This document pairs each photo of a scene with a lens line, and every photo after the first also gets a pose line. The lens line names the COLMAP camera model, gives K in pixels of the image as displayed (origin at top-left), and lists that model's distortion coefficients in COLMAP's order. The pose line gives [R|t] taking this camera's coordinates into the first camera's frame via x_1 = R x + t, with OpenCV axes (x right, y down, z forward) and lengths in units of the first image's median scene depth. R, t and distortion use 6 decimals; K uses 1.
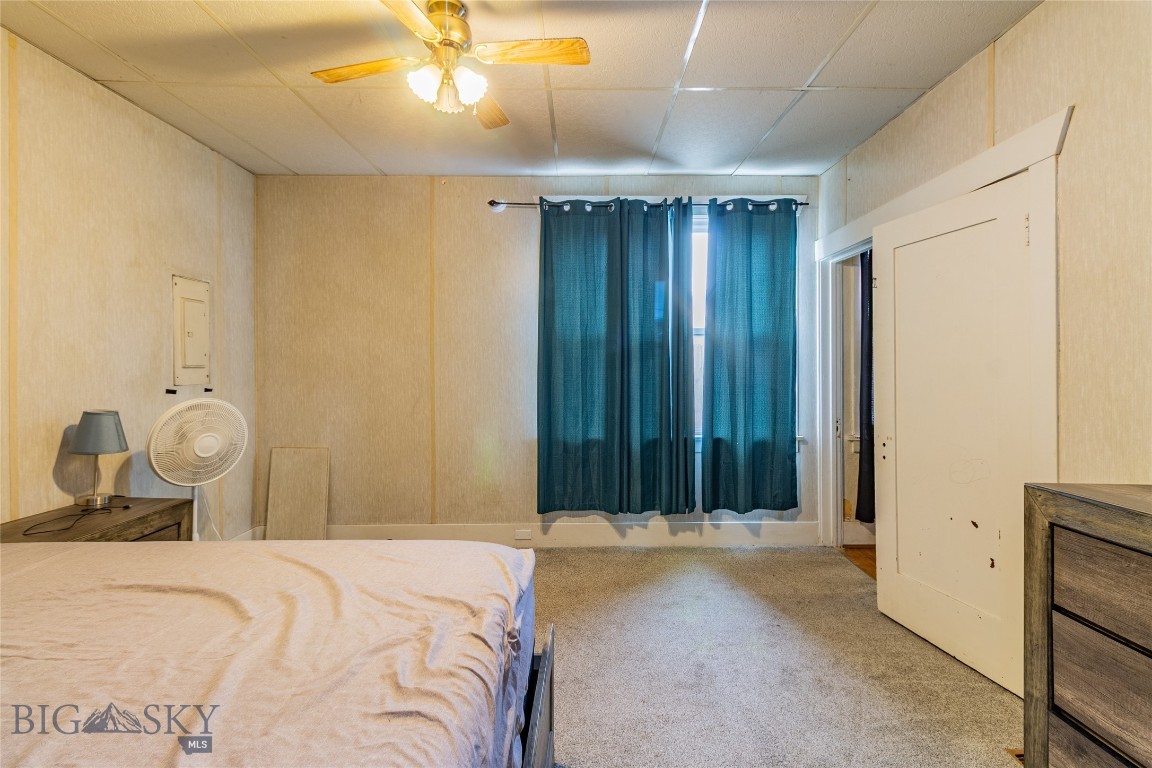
lens RADIAL K [[537.7, 0, 589.7], [0, 537.7, 370.6], [0, 0, 1]] dist [-0.000427, 0.000146]
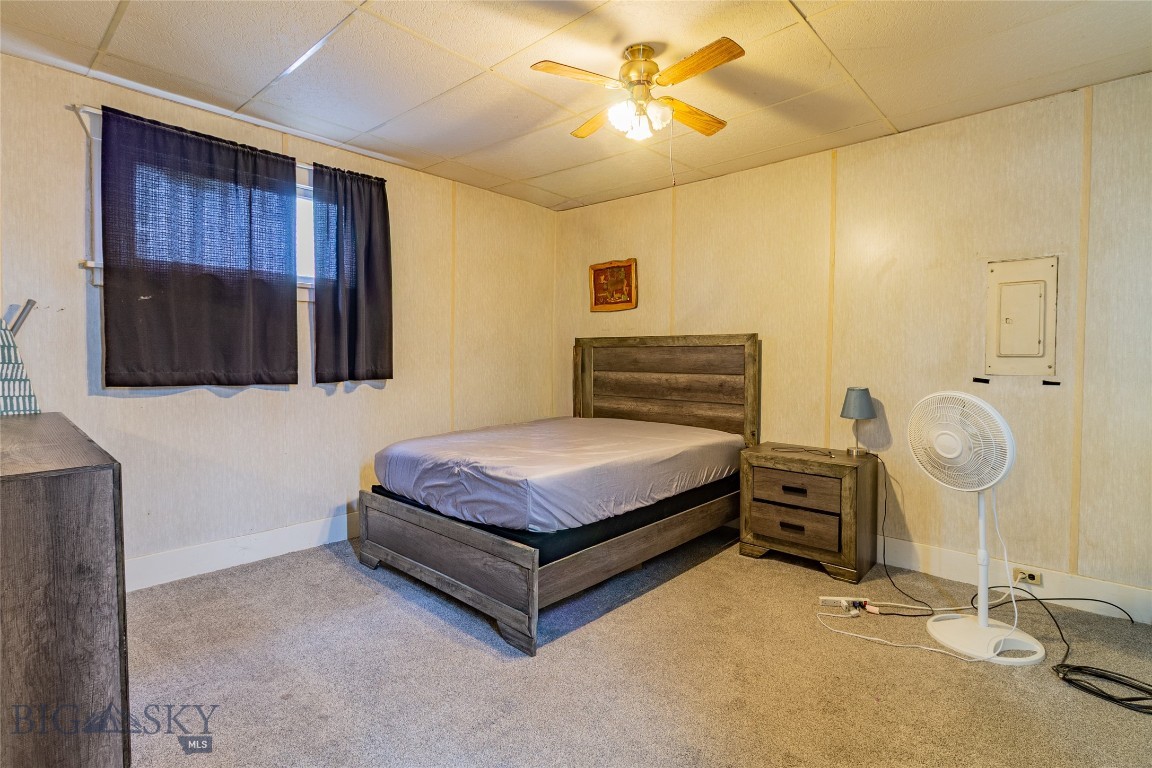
lens RADIAL K [[560.3, 0, 583.9], [0, 560.3, 372.1], [0, 0, 1]] dist [0.002070, 0.000310]
pose [[-0.681515, 0.016821, -0.731611, 0.529551], [-0.008877, 0.999472, 0.031248, -0.002943], [0.731750, 0.027790, -0.681006, 1.263116]]
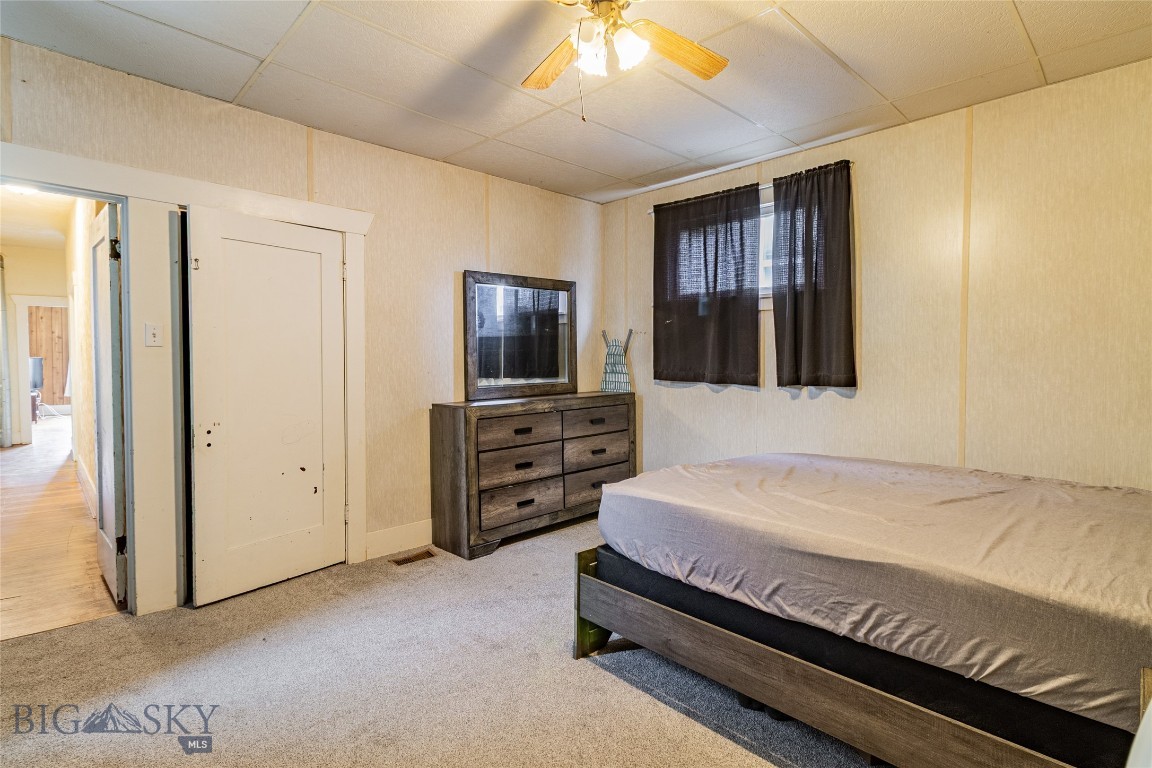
lens RADIAL K [[560.3, 0, 583.9], [0, 560.3, 372.1], [0, 0, 1]] dist [0.002070, 0.000310]
pose [[-0.686714, -0.020267, 0.726645, -0.673187], [-0.001725, 0.999654, 0.026251, -0.000898], [-0.726925, 0.016773, -0.686512, 1.204856]]
